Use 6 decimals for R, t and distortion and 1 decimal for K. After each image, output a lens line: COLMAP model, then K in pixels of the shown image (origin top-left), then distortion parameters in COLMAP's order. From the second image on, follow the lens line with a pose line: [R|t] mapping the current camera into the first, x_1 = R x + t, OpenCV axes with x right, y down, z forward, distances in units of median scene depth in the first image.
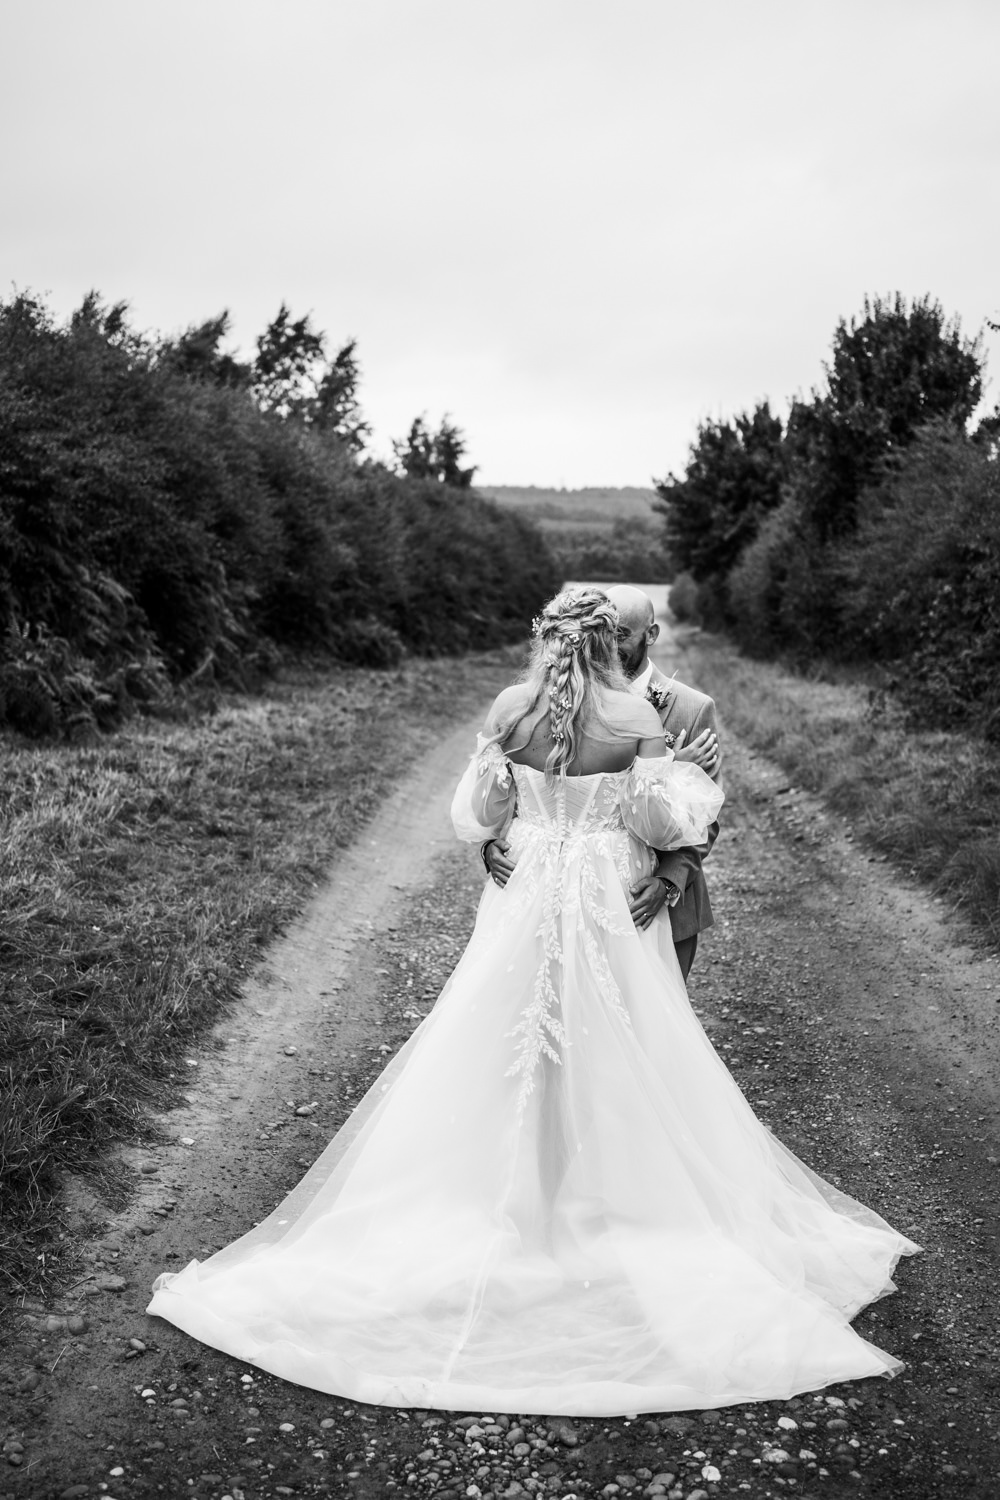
lens RADIAL K [[1705.2, 0, 475.1], [0, 1705.2, 716.3], [0, 0, 1]] dist [-0.016494, 0.145945]
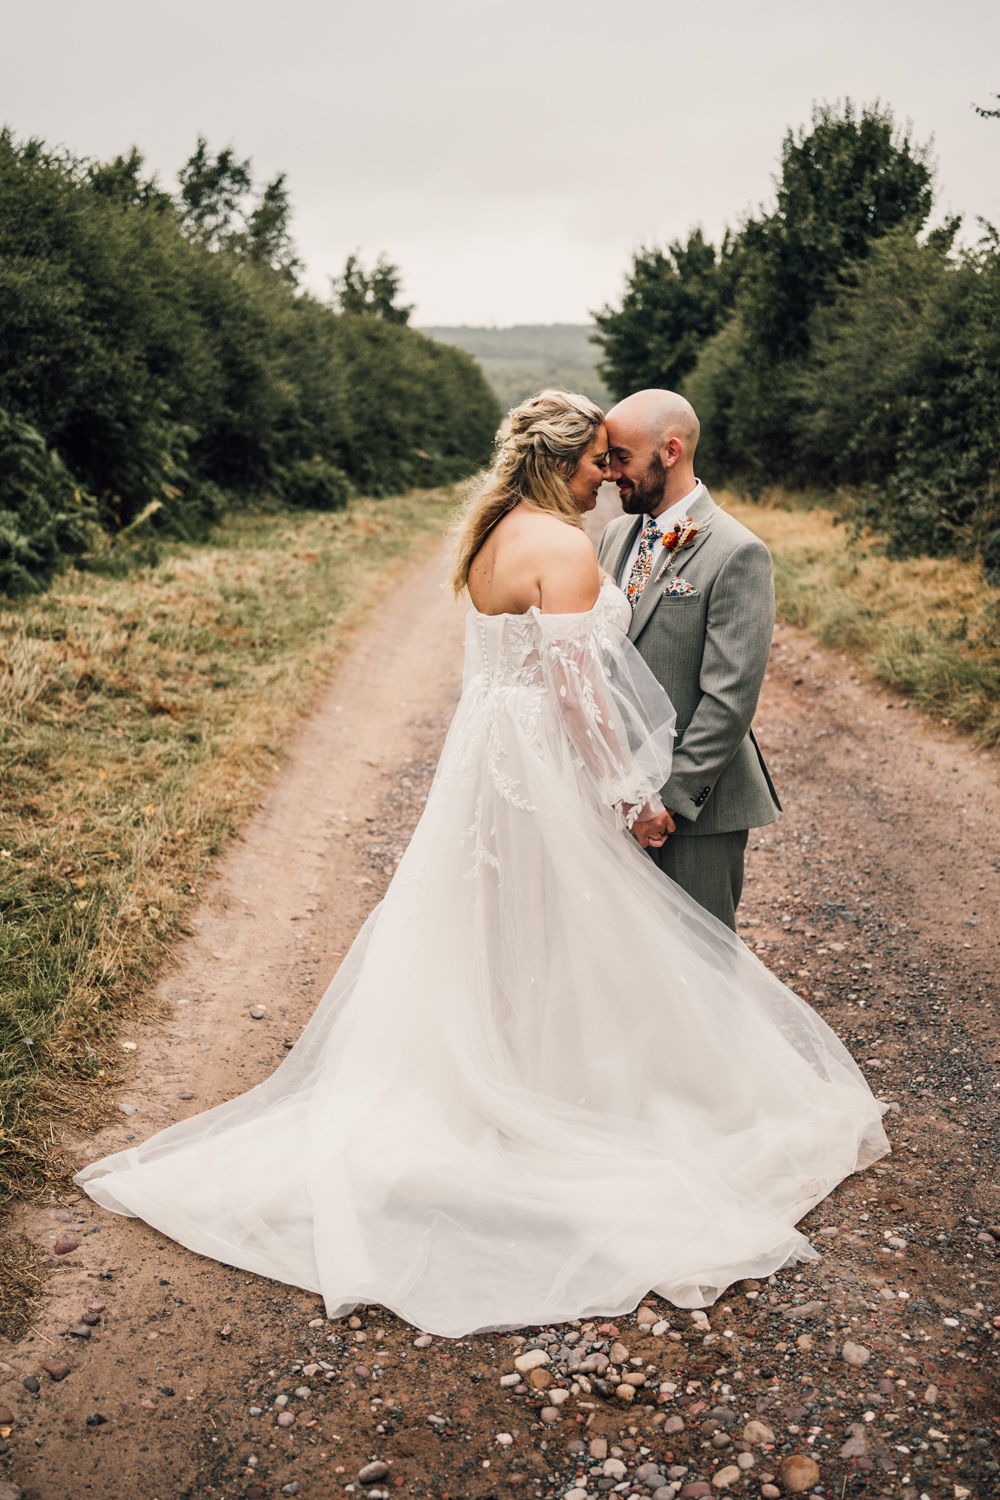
lens RADIAL K [[1568.6, 0, 479.0], [0, 1568.6, 743.9], [0, 0, 1]] dist [-0.023666, 0.163926]
pose [[0.998517, -0.038953, 0.038024, -0.015136], [0.033995, 0.991786, 0.123310, -0.005139], [-0.042515, -0.121834, 0.991639, 0.150534]]
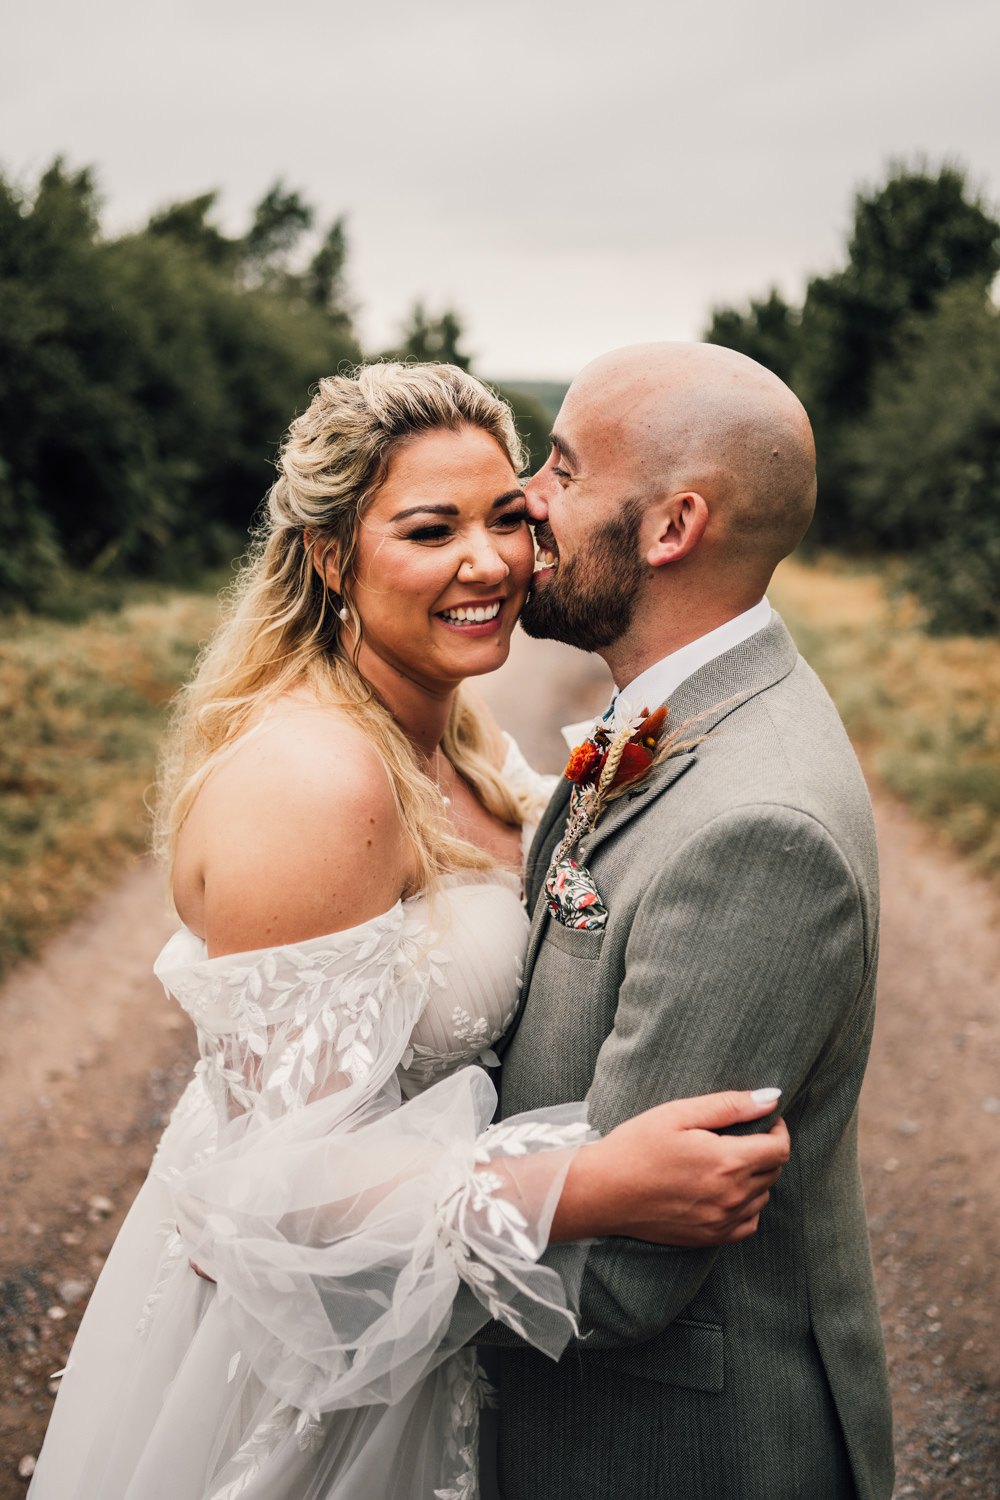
lens RADIAL K [[1568.6, 0, 479.0], [0, 1568.6, 743.9], [0, 0, 1]] dist [-0.023666, 0.163926]
pose [[0.999853, 0.009008, -0.014591, 0.045933], [-0.007638, 0.995791, 0.091336, -0.010618], [0.015352, -0.091211, 0.995713, 0.236955]]
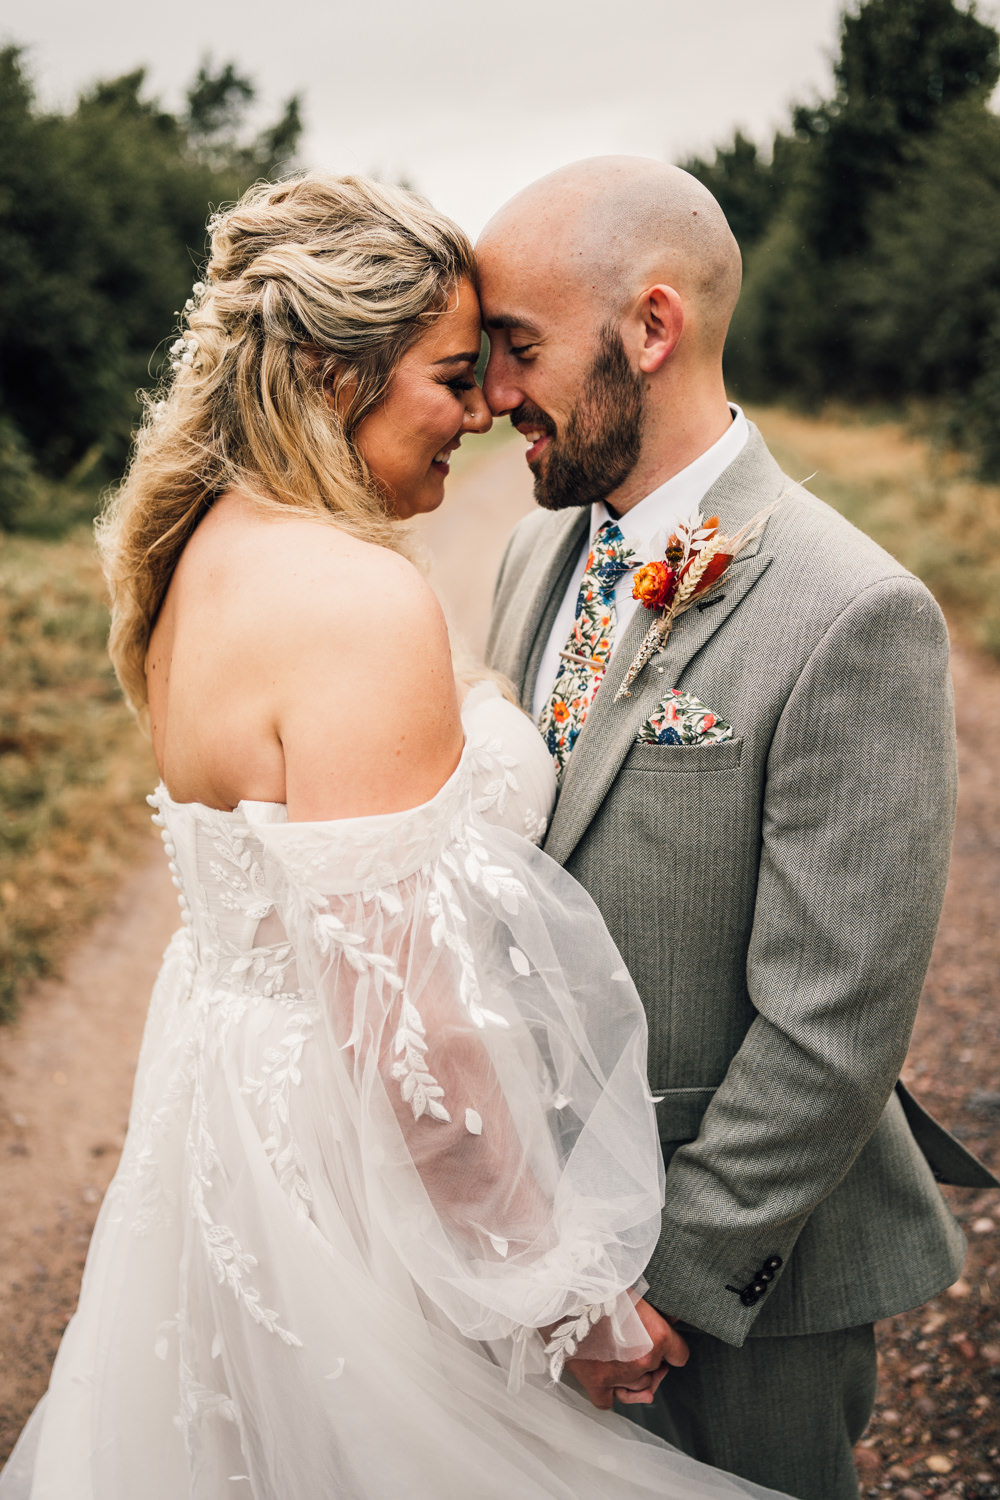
lens RADIAL K [[1518.1, 0, 463.2], [0, 1518.1, 749.4], [0, 0, 1]] dist [-0.018395, 0.157143]
pose [[0.997710, -0.066143, -0.014159, 0.018521], [0.067602, 0.982200, 0.175250, -0.012823], [0.002315, -0.175806, 0.984422, 0.328990]]
